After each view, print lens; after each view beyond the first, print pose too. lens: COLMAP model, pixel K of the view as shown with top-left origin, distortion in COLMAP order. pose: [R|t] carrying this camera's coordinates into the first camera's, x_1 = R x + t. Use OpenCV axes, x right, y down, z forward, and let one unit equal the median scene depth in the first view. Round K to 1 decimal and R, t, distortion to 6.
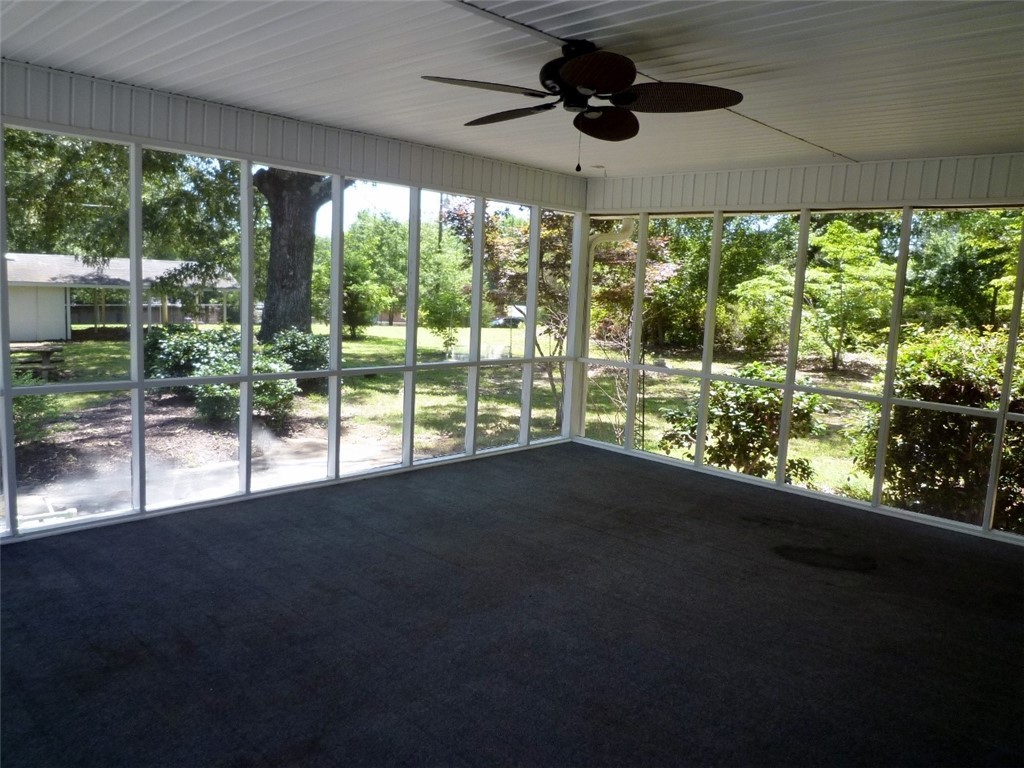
lens RADIAL K [[765.6, 0, 512.0], [0, 765.6, 384.0], [0, 0, 1]] dist [0.043280, -0.000729]
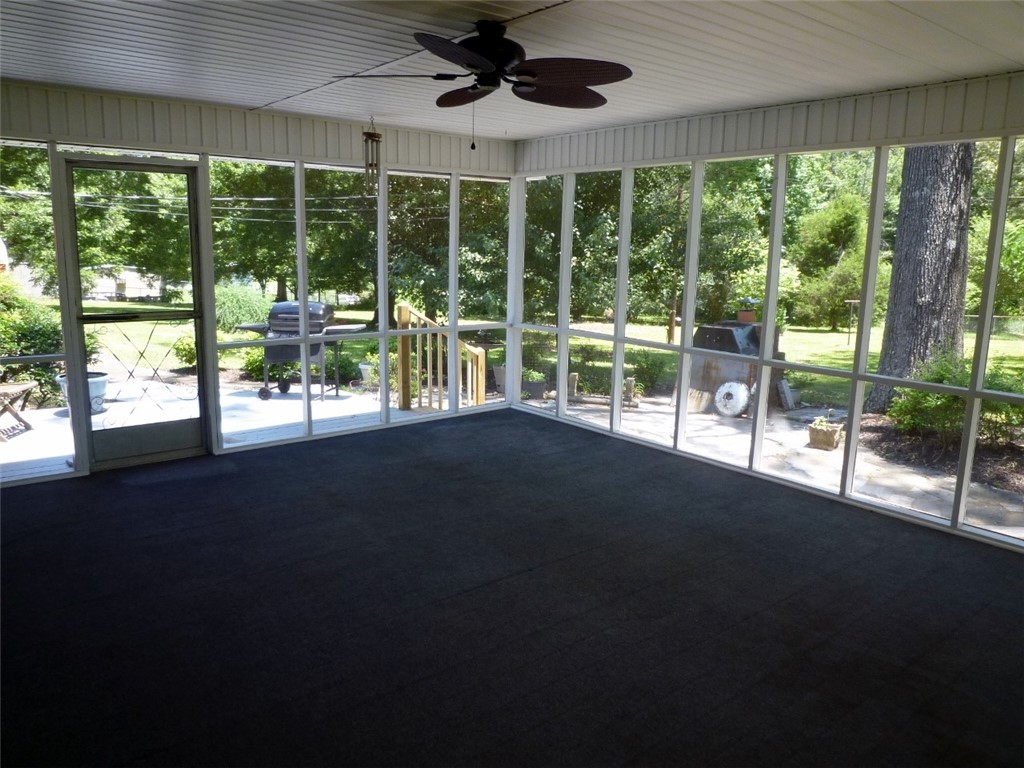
lens RADIAL K [[765.6, 0, 512.0], [0, 765.6, 384.0], [0, 0, 1]] dist [0.043280, -0.000729]
pose [[-0.130288, 0.124798, -0.983591, 0.902753], [-0.157132, 0.976910, 0.144764, -0.092083], [0.978946, 0.173414, -0.107670, 0.965190]]
